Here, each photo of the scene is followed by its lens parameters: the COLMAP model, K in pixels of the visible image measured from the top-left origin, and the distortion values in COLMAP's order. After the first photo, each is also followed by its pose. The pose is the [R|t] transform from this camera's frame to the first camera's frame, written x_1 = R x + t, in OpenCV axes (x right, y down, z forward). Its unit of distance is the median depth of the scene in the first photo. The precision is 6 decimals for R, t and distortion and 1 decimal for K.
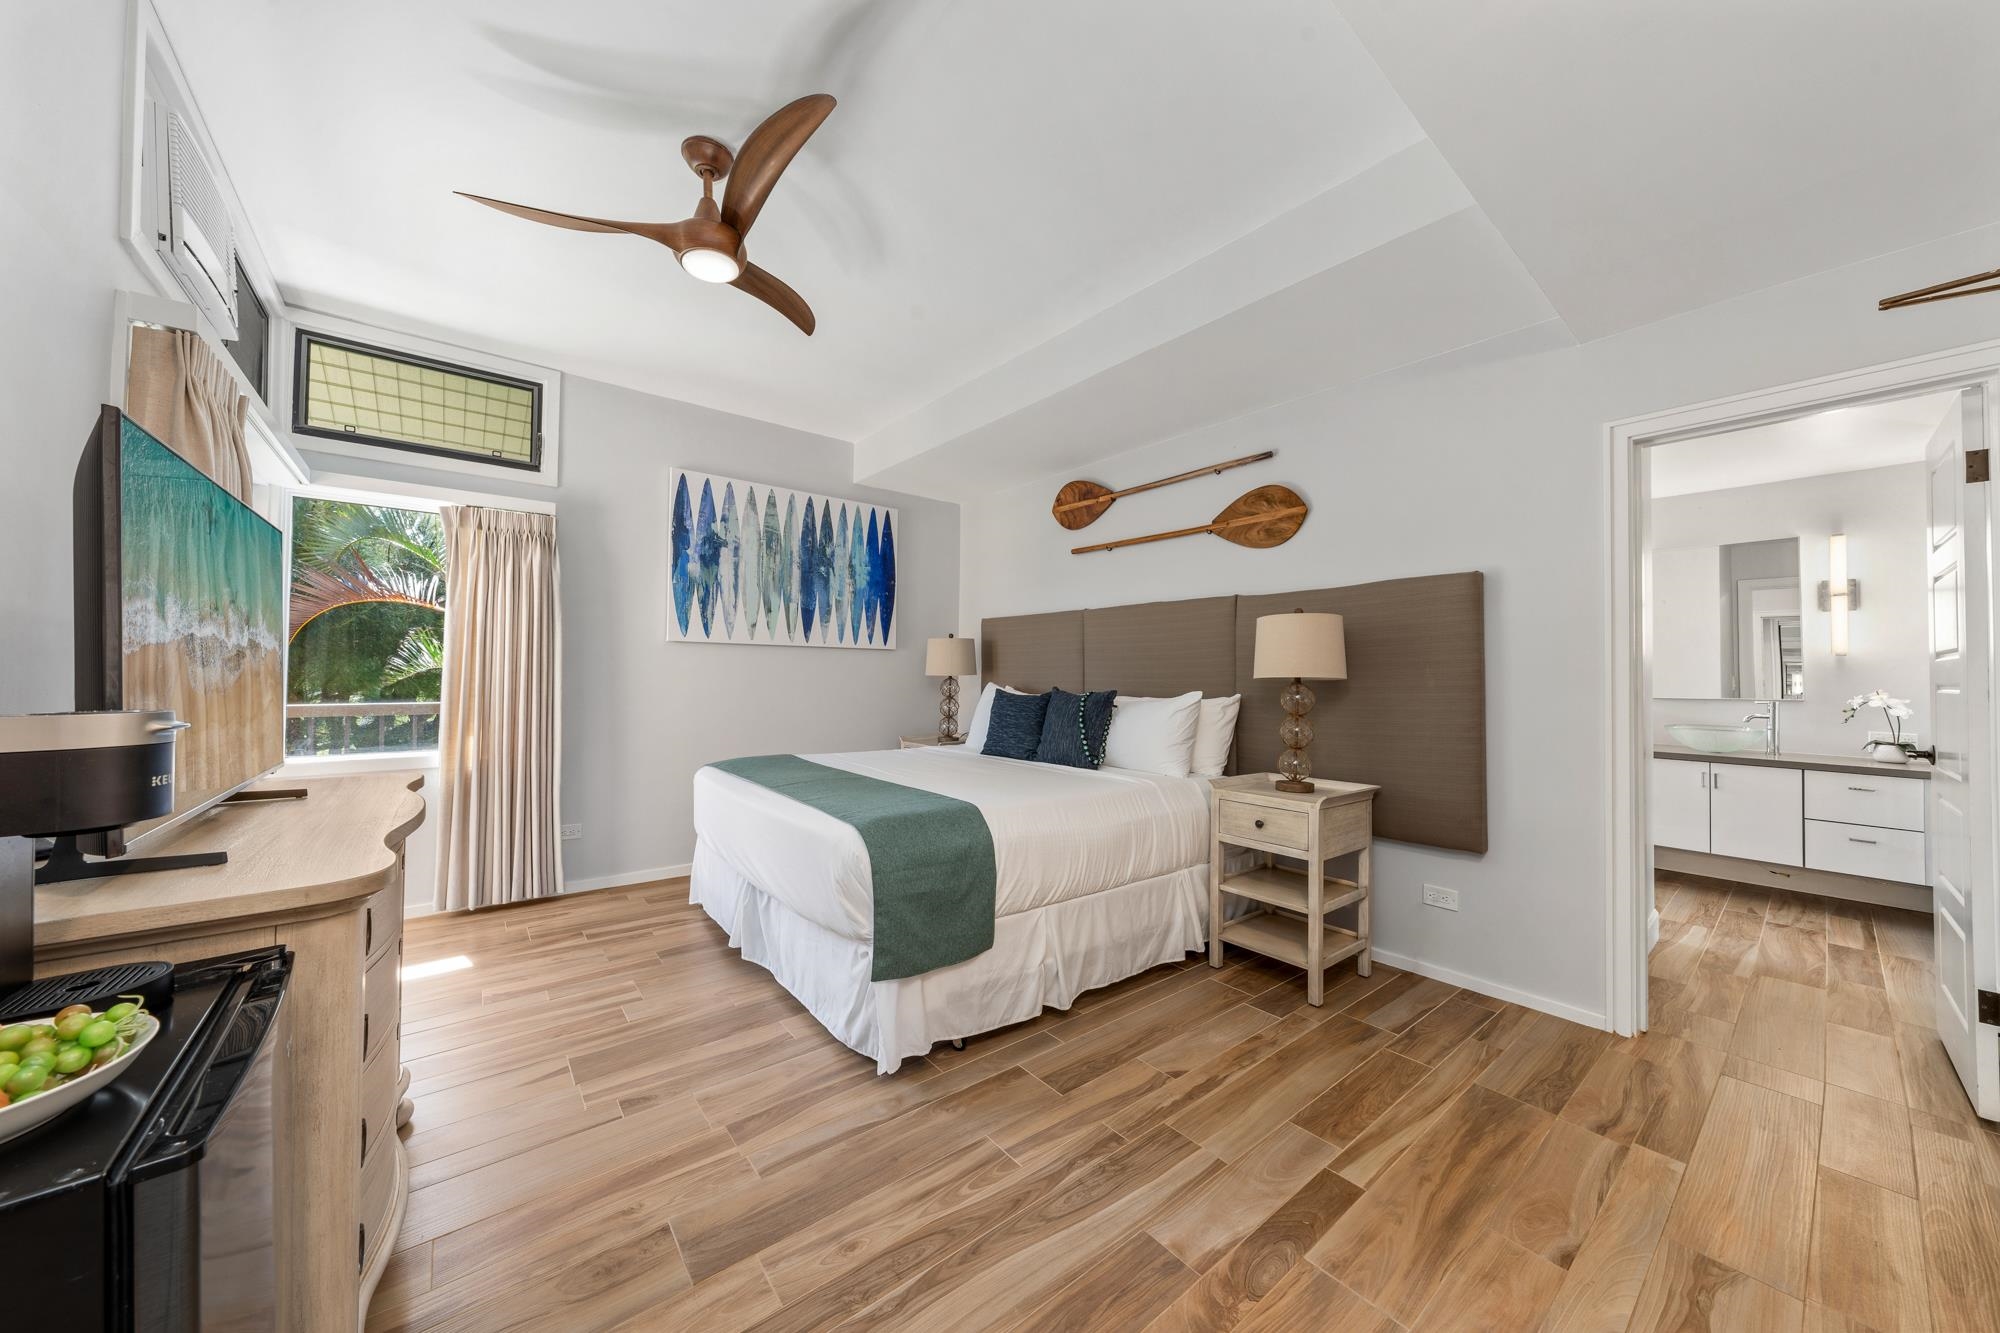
lens RADIAL K [[675.7, 0, 999.7], [0, 675.7, 666.3], [0, 0, 1]] dist [-0.002374, 0.000191]
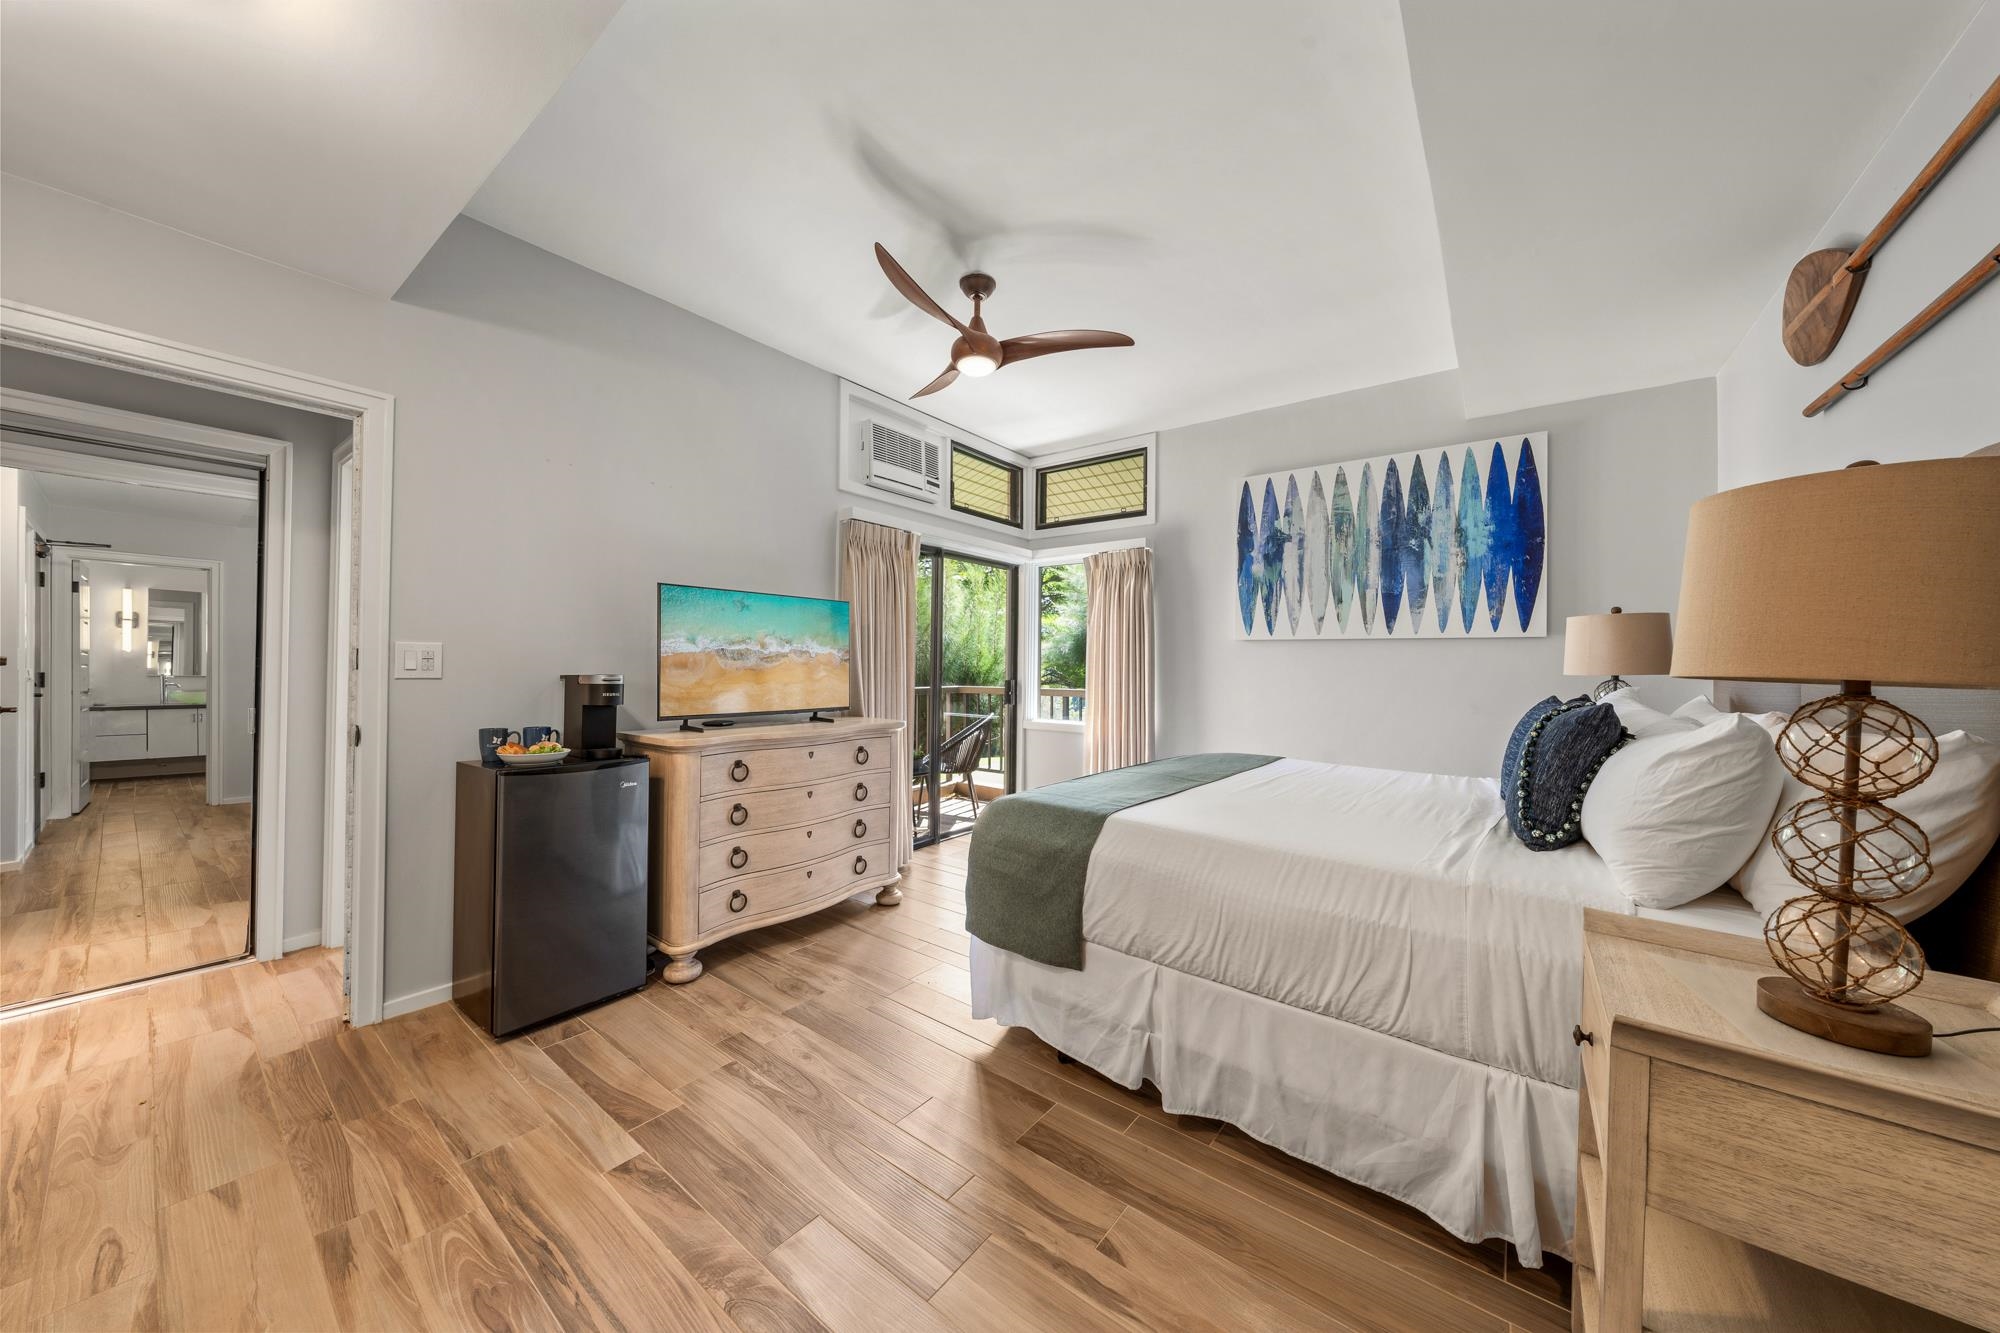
lens RADIAL K [[675.7, 0, 1002.8], [0, 675.7, 667.8], [0, 0, 1]] dist [-0.002374, 0.000191]
pose [[0.241620, -0.003414, -0.970365, 0.445694], [0.003414, 0.999991, -0.002668, 0.007536], [0.970365, -0.002668, 0.241629, 0.362356]]
